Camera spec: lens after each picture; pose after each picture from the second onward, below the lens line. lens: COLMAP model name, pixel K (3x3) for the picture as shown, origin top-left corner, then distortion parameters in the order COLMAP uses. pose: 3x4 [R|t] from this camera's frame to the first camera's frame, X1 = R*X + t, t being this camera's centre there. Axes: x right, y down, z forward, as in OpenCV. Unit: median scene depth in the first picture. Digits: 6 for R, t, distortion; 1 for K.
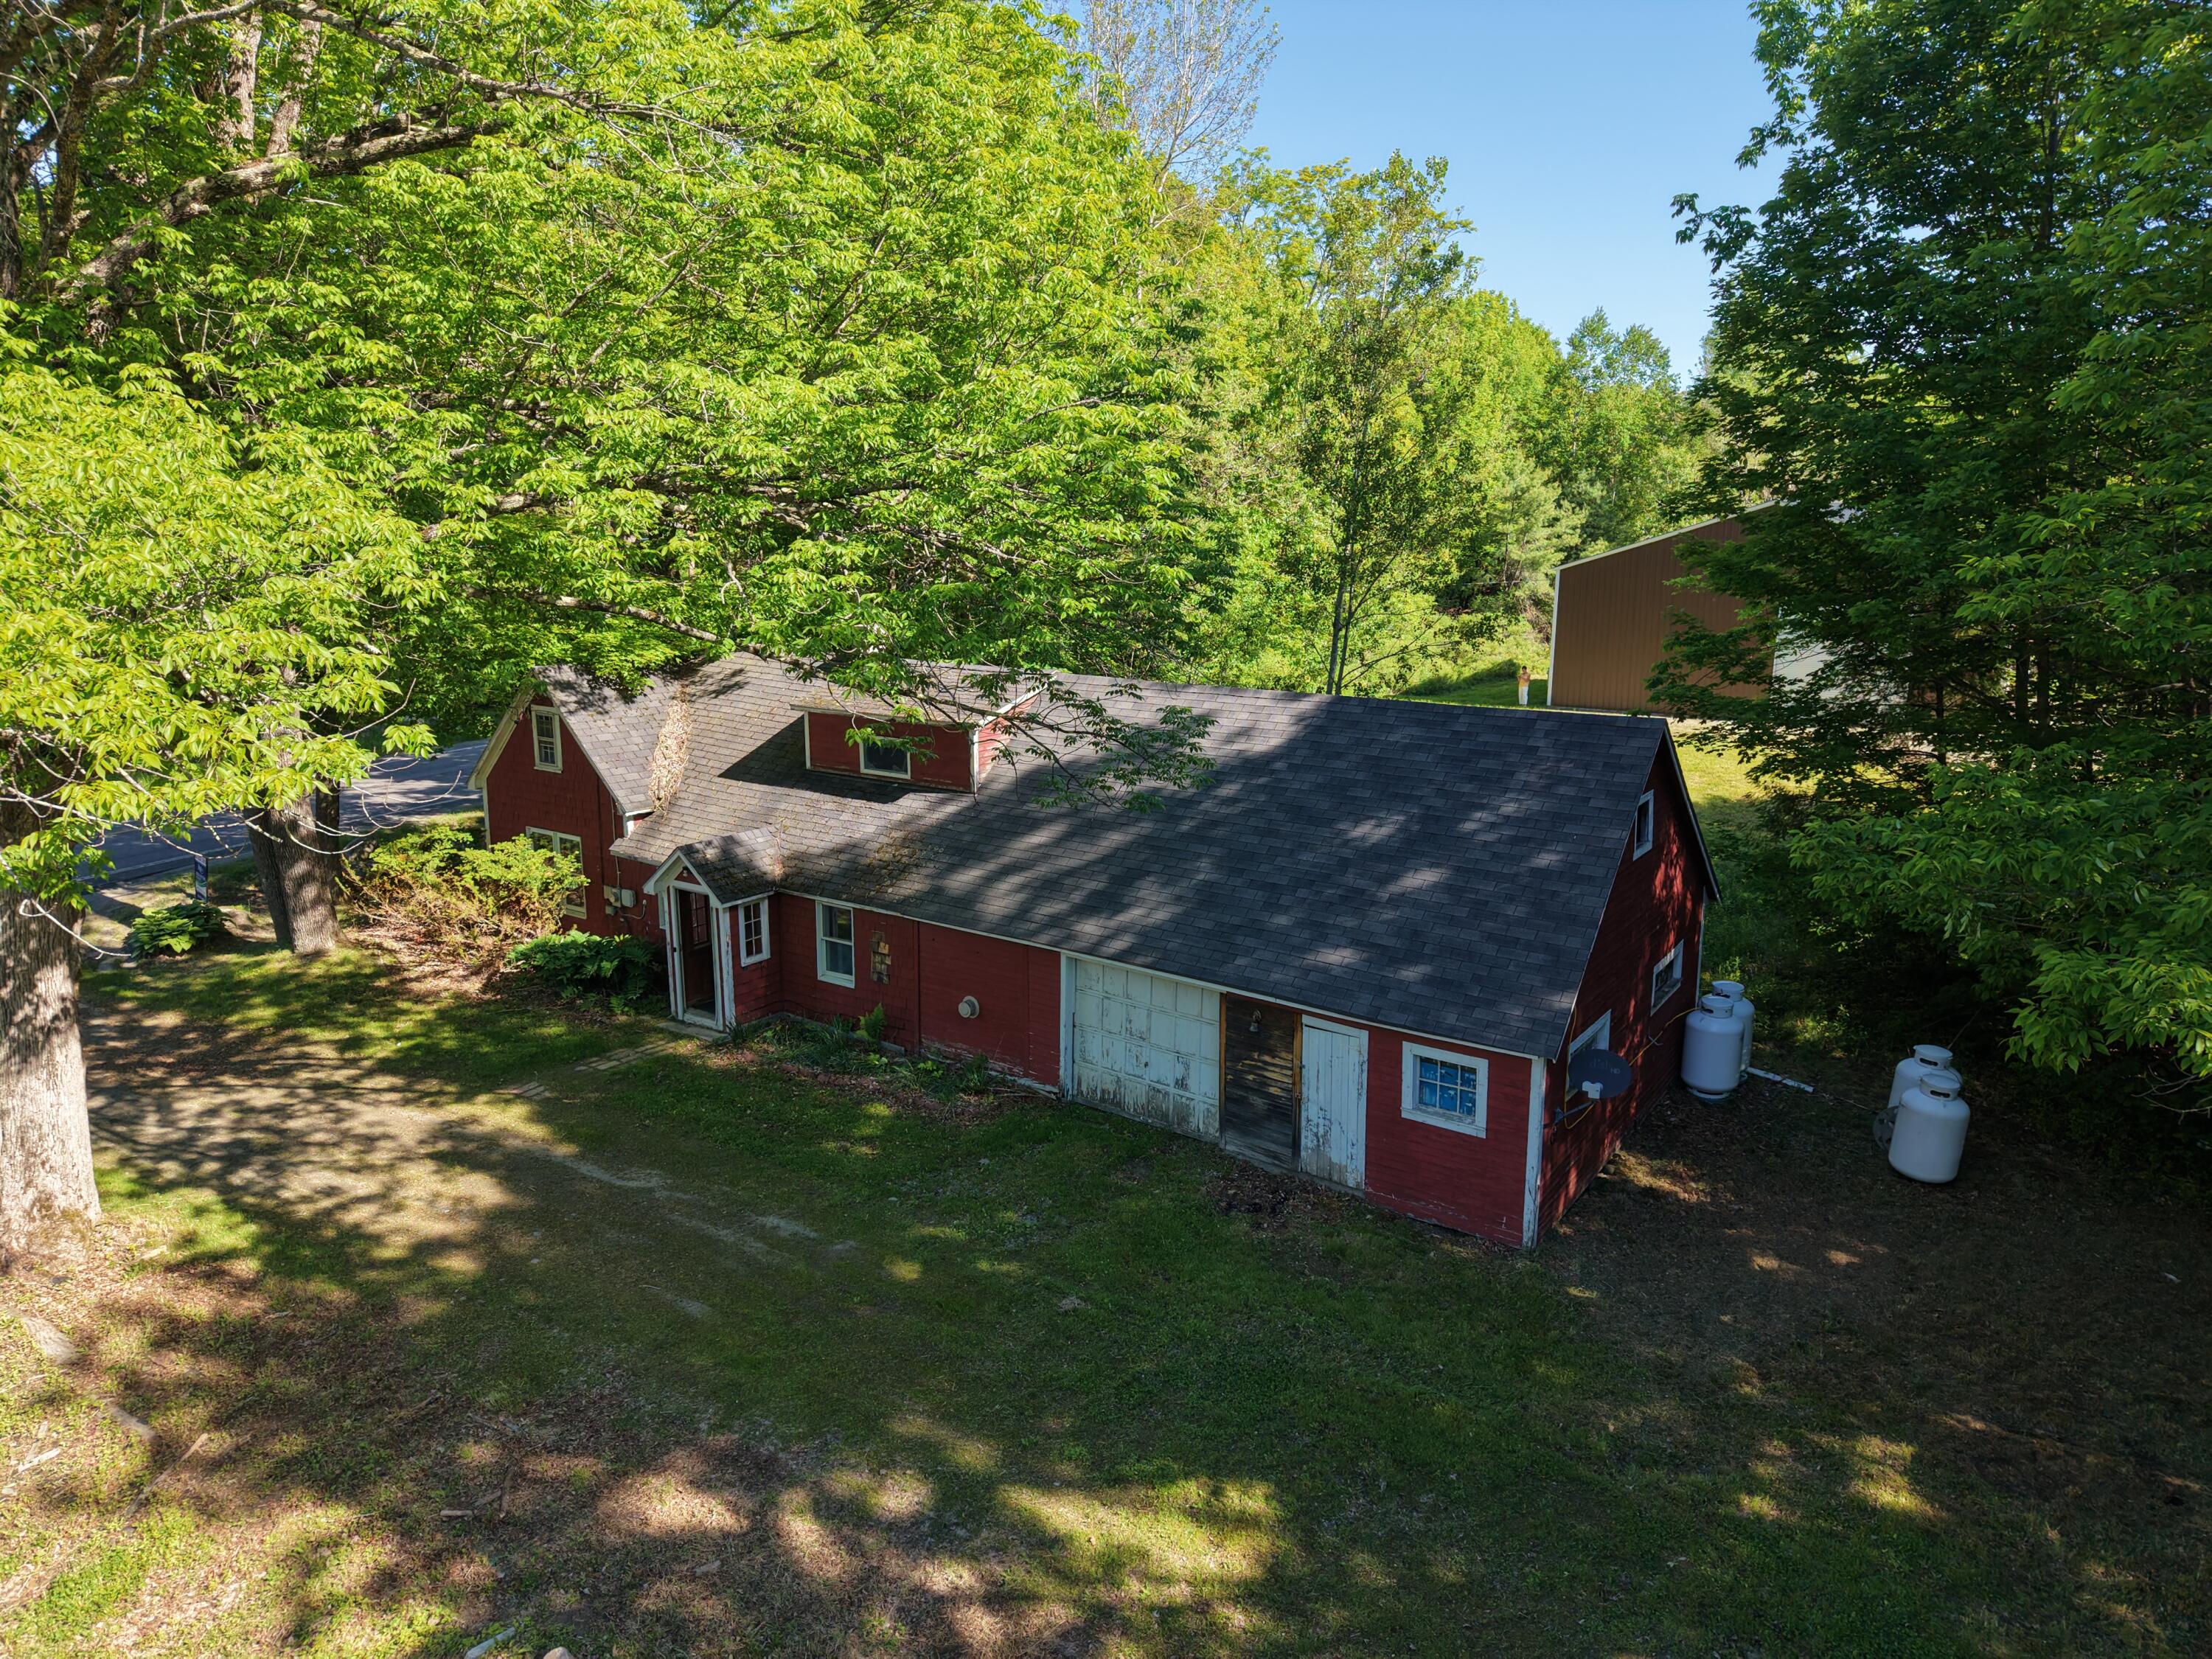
lens RADIAL K [[1486.5, 0, 1116.0], [0, 1486.5, 830.0], [0, 0, 1]] dist [0.020941, -0.017318]
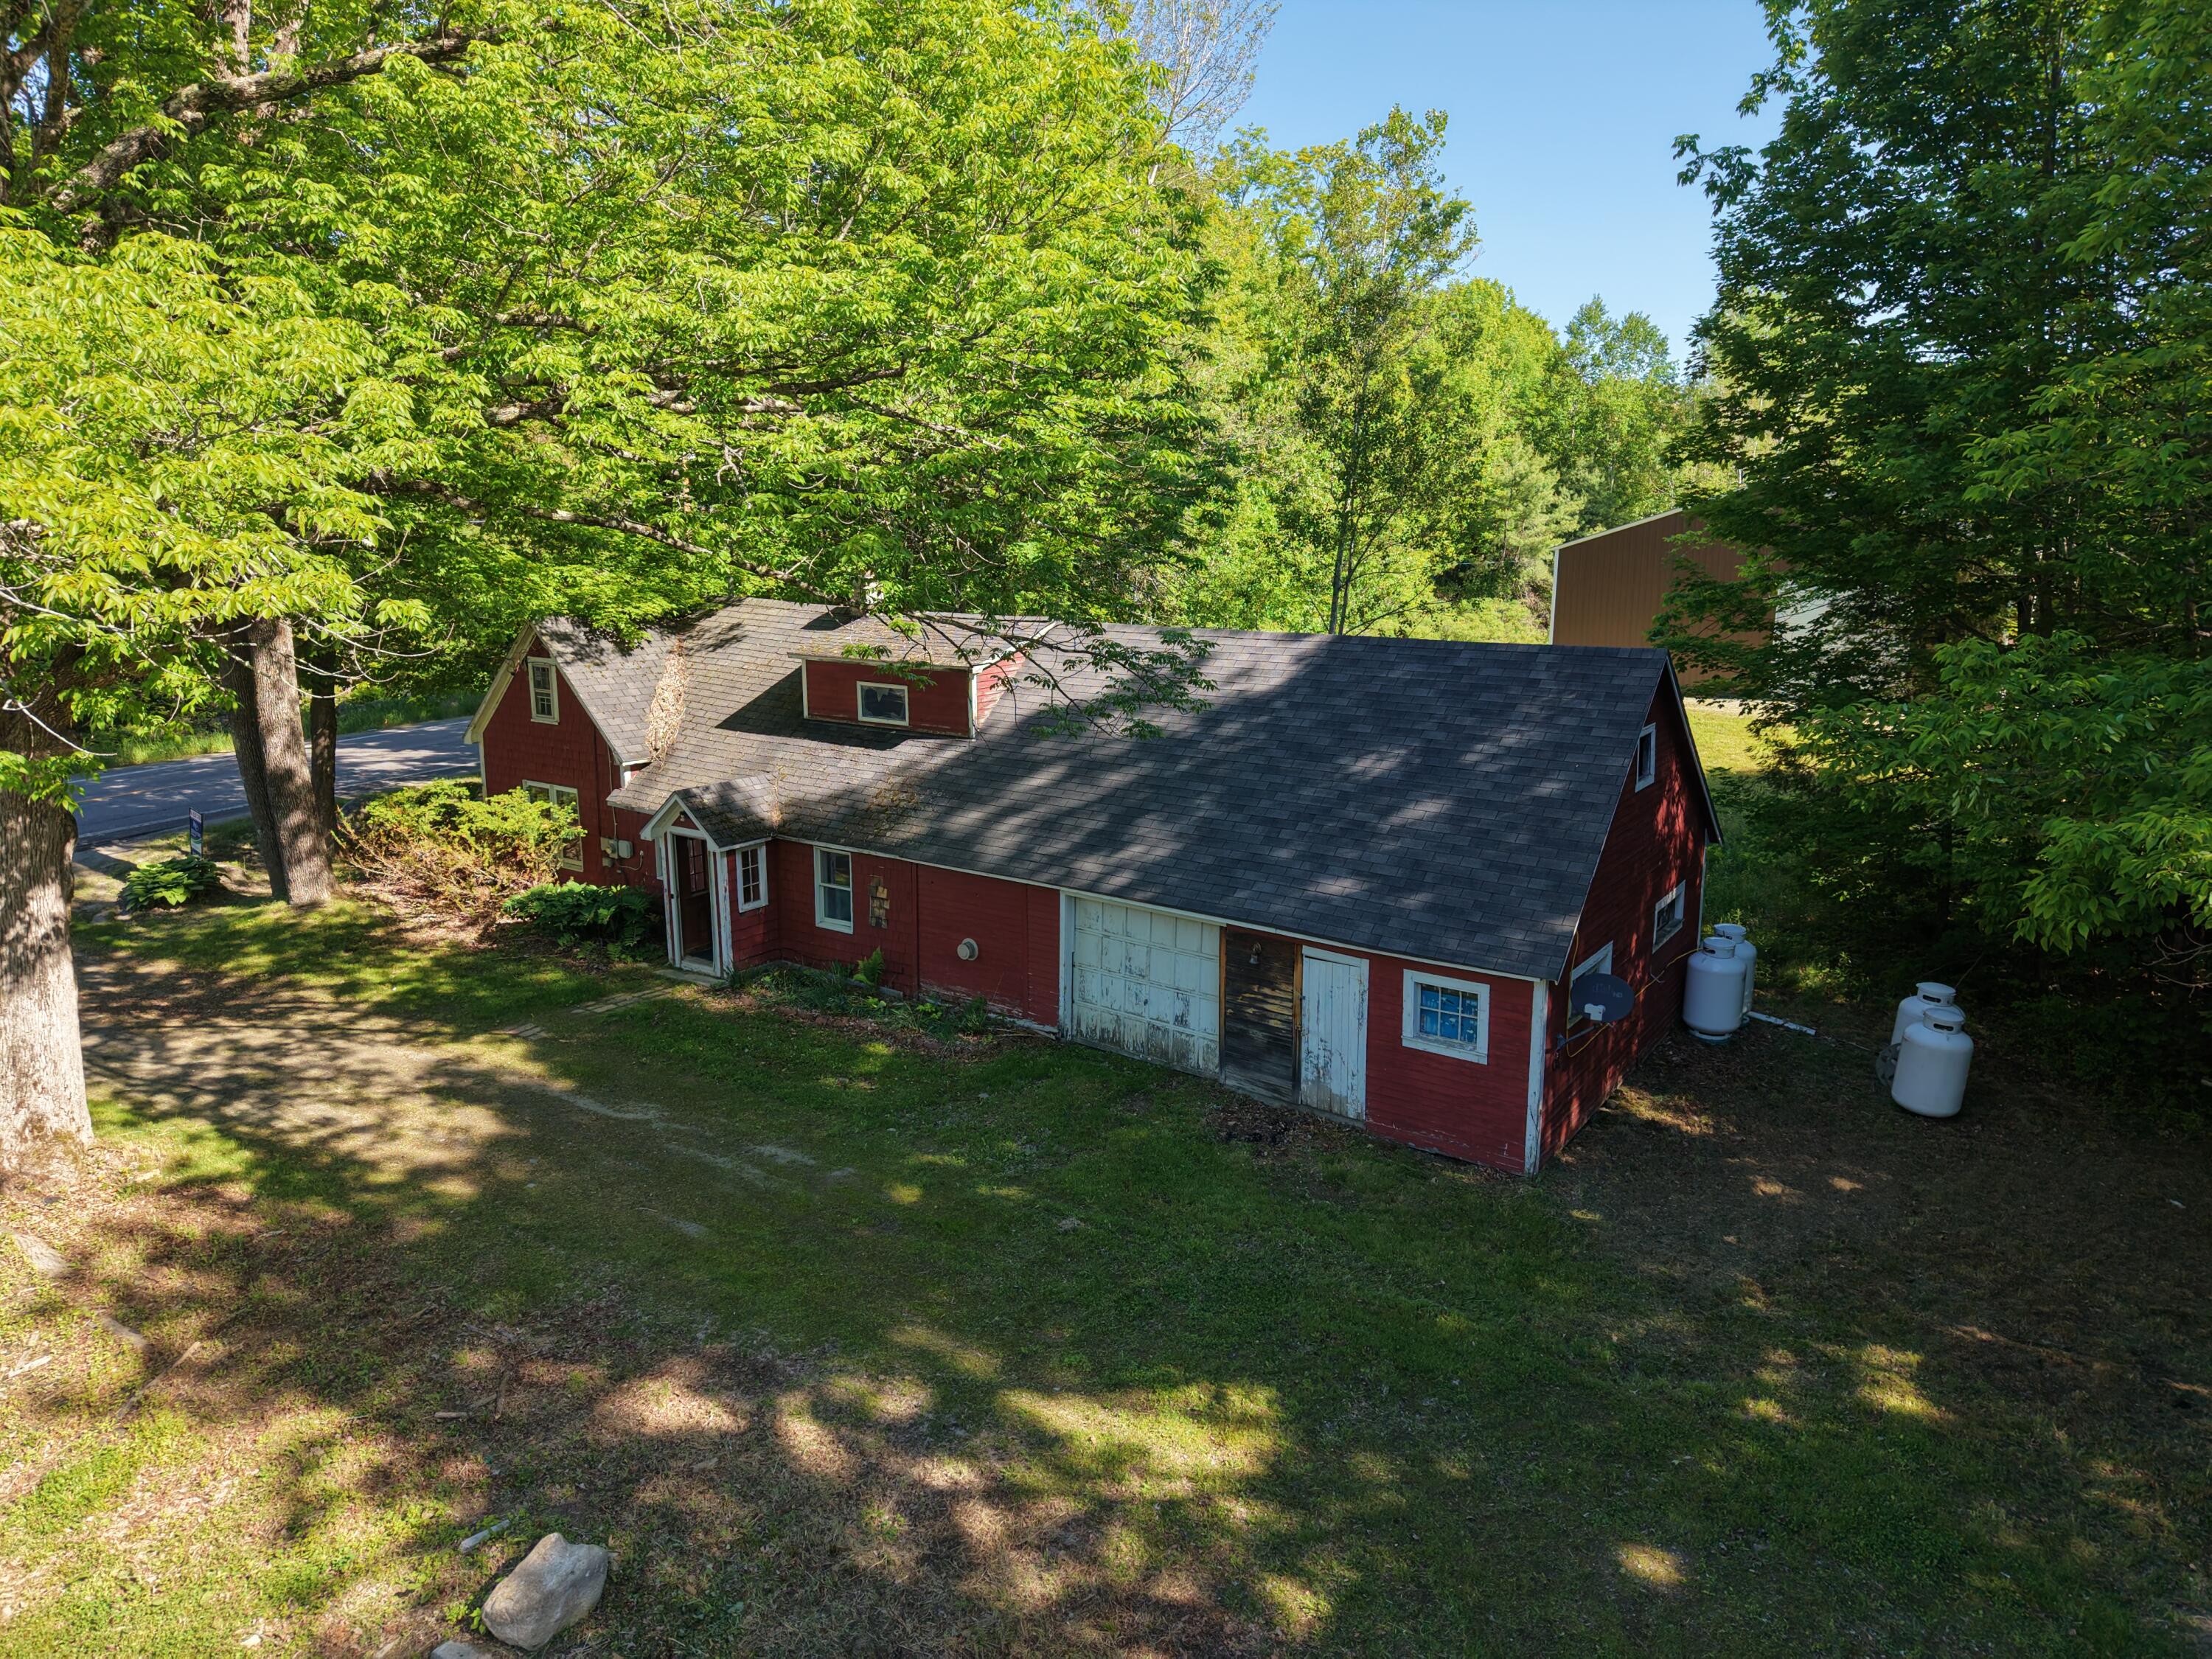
lens RADIAL K [[1486.5, 0, 1115.9], [0, 1486.5, 830.3], [0, 0, 1]] dist [0.020941, -0.017318]
pose [[0.999999, -0.000514, 0.001174, -0.000901], [0.000515, 1.000000, -0.000534, 0.043256], [-0.001174, 0.000535, 0.999999, 0.004915]]
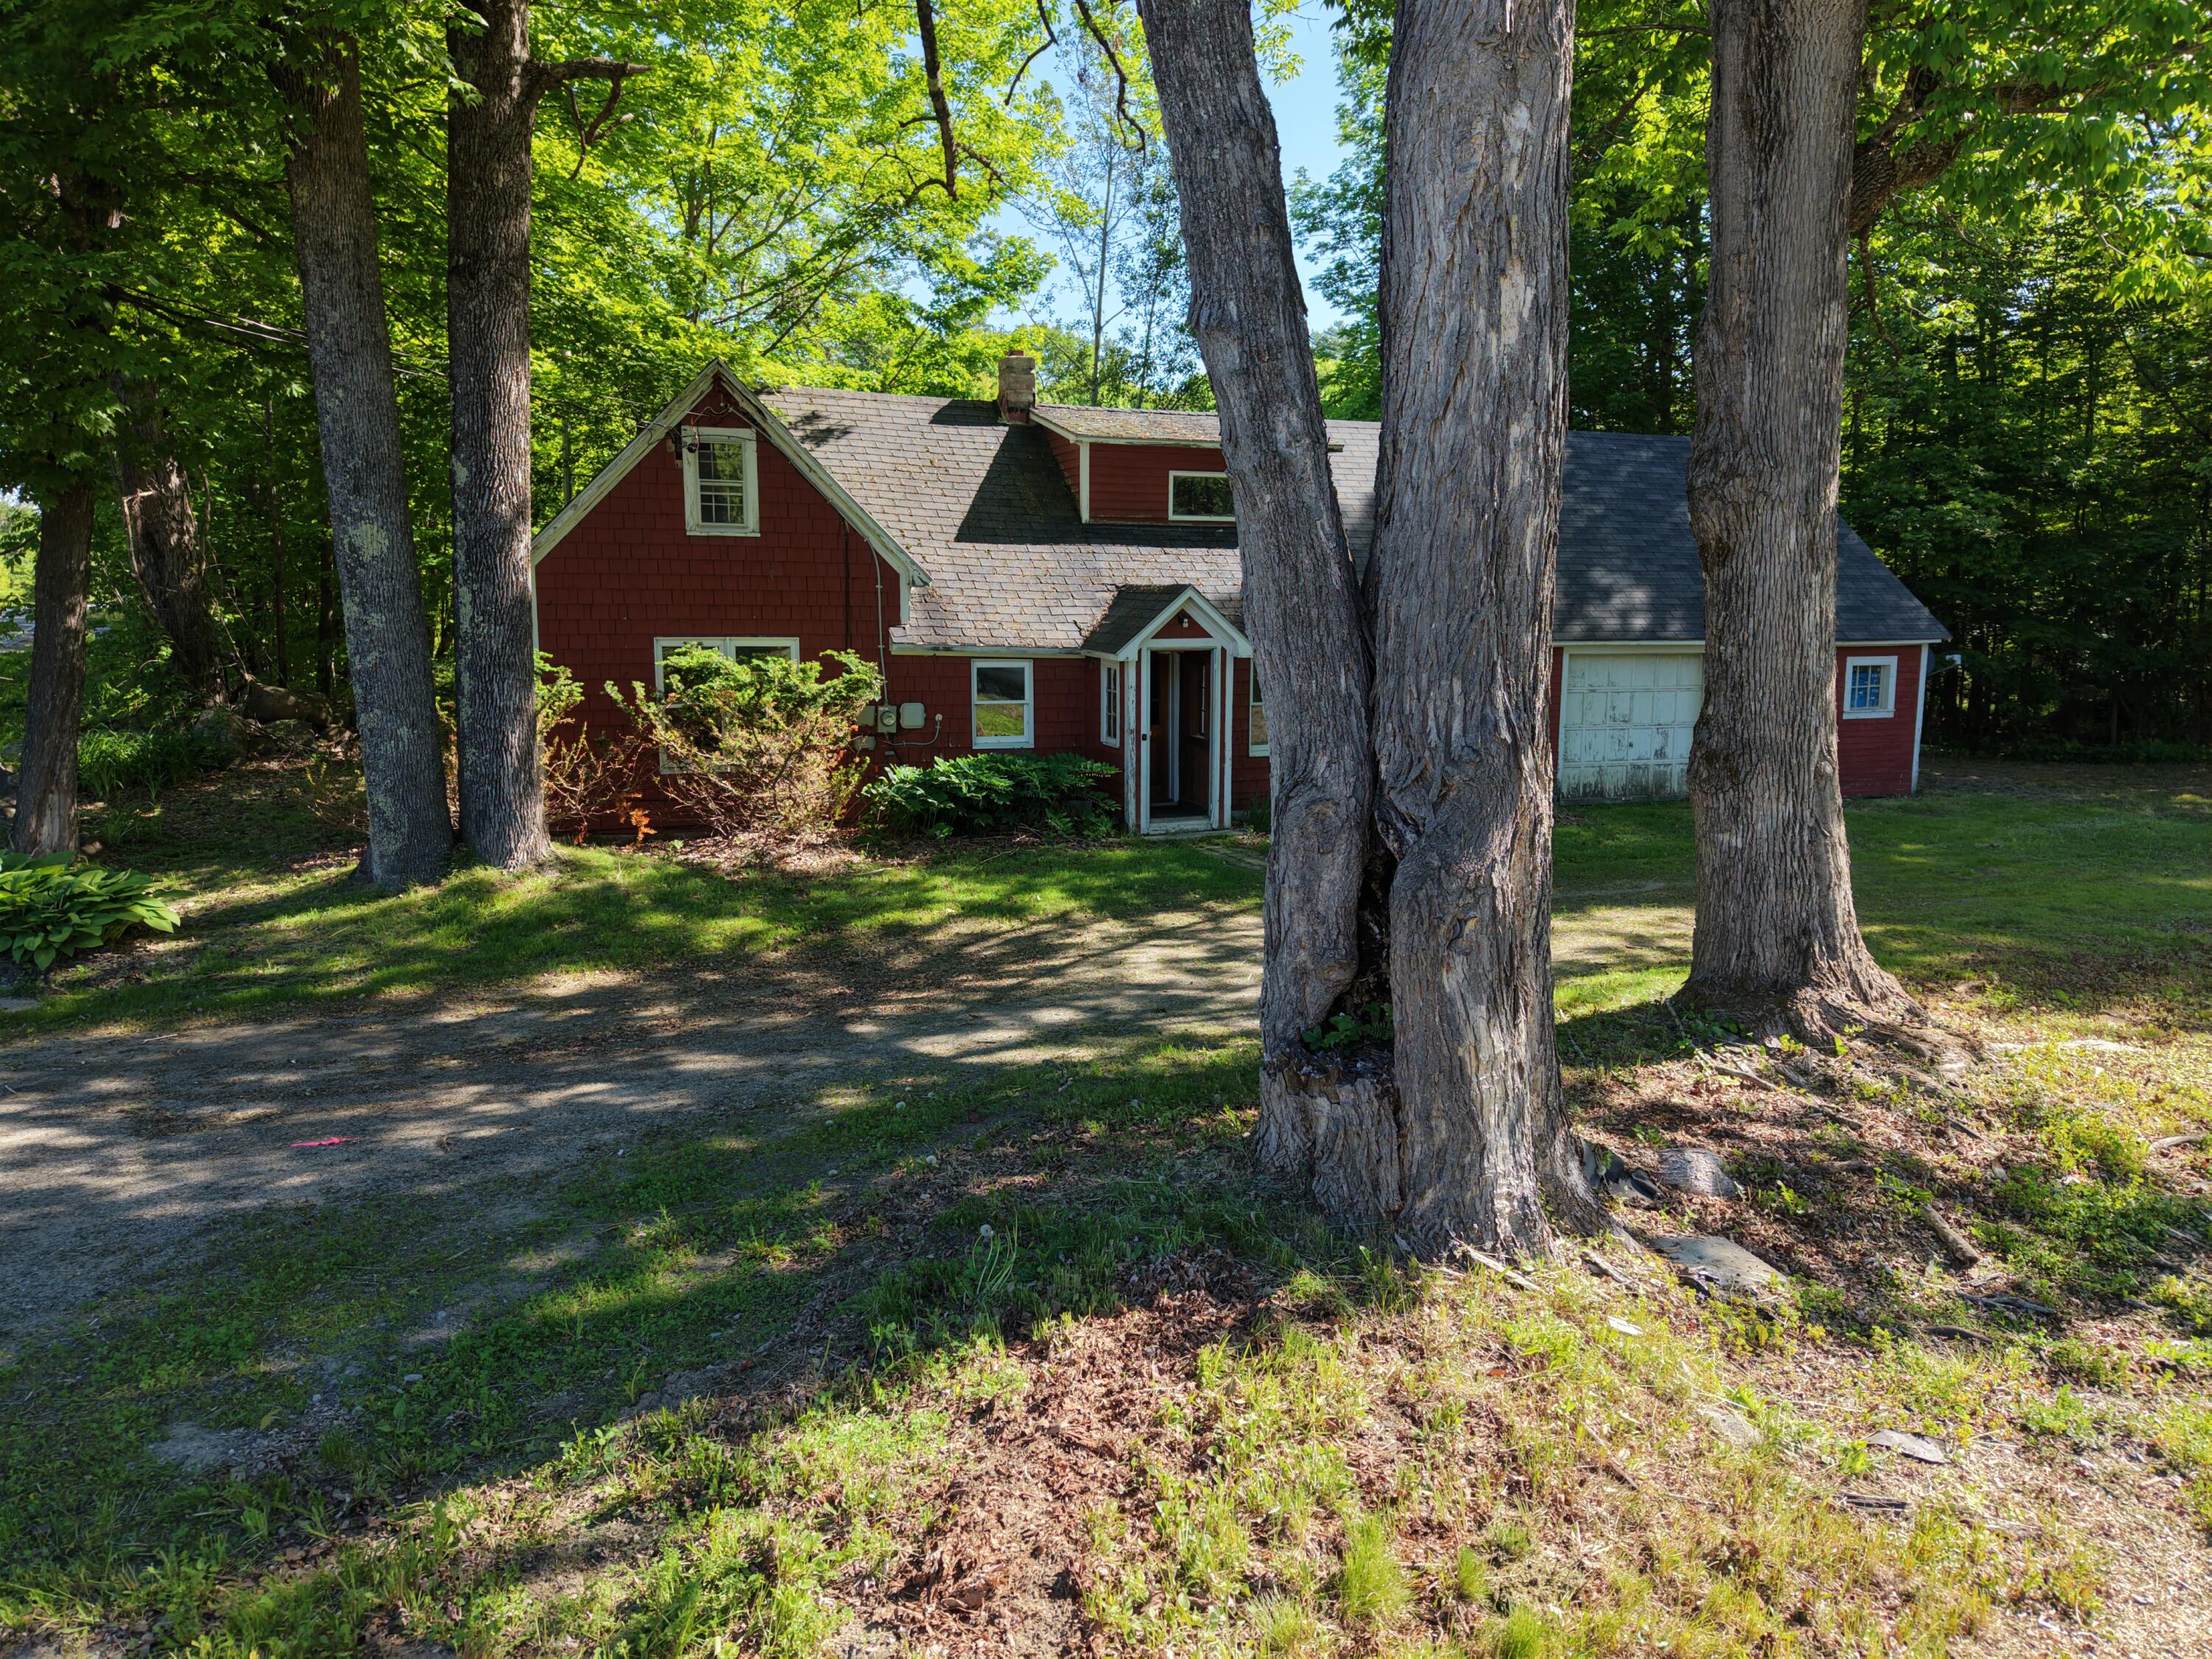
lens RADIAL K [[1486.5, 0, 1114.7], [0, 1486.5, 837.2], [0, 0, 1]] dist [0.020941, -0.017318]
pose [[0.552143, -0.141076, 0.821727, -1.079030], [0.169430, 0.984001, 0.055091, 0.101492], [-0.816352, 0.108807, 0.567212, 0.699629]]
